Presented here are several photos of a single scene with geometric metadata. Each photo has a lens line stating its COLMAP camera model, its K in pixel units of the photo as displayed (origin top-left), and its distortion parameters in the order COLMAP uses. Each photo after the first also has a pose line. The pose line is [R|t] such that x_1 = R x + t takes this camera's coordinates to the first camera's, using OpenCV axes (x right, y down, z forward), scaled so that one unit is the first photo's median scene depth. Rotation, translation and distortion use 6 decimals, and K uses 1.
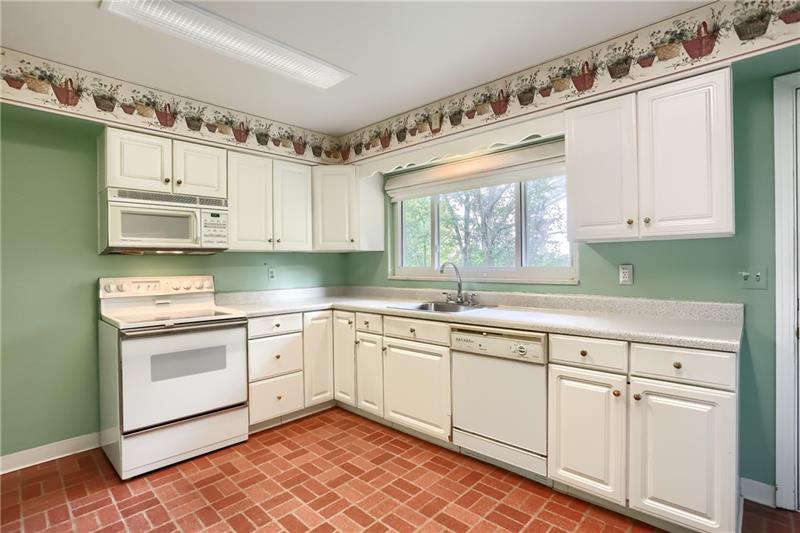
lens RADIAL K [[389.9, 0, 402.1], [0, 389.9, 264.8], [0, 0, 1]] dist [-0.024686, 0.002055]
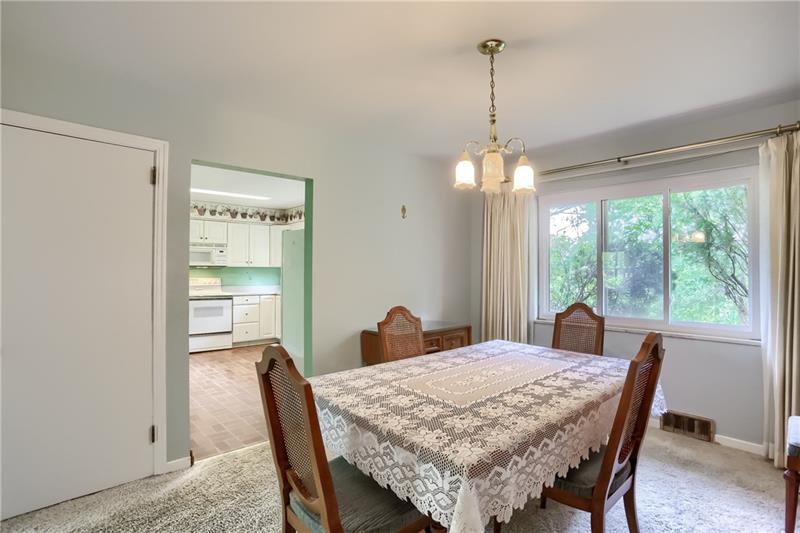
lens RADIAL K [[389.9, 0, 398.1], [0, 389.9, 269.0], [0, 0, 1]] dist [-0.024686, 0.002055]
pose [[0.995104, 0.020294, -0.096730, 0.761340], [-0.020755, 0.999778, -0.003762, -0.035458], [0.096632, 0.005751, 0.995304, -1.153008]]
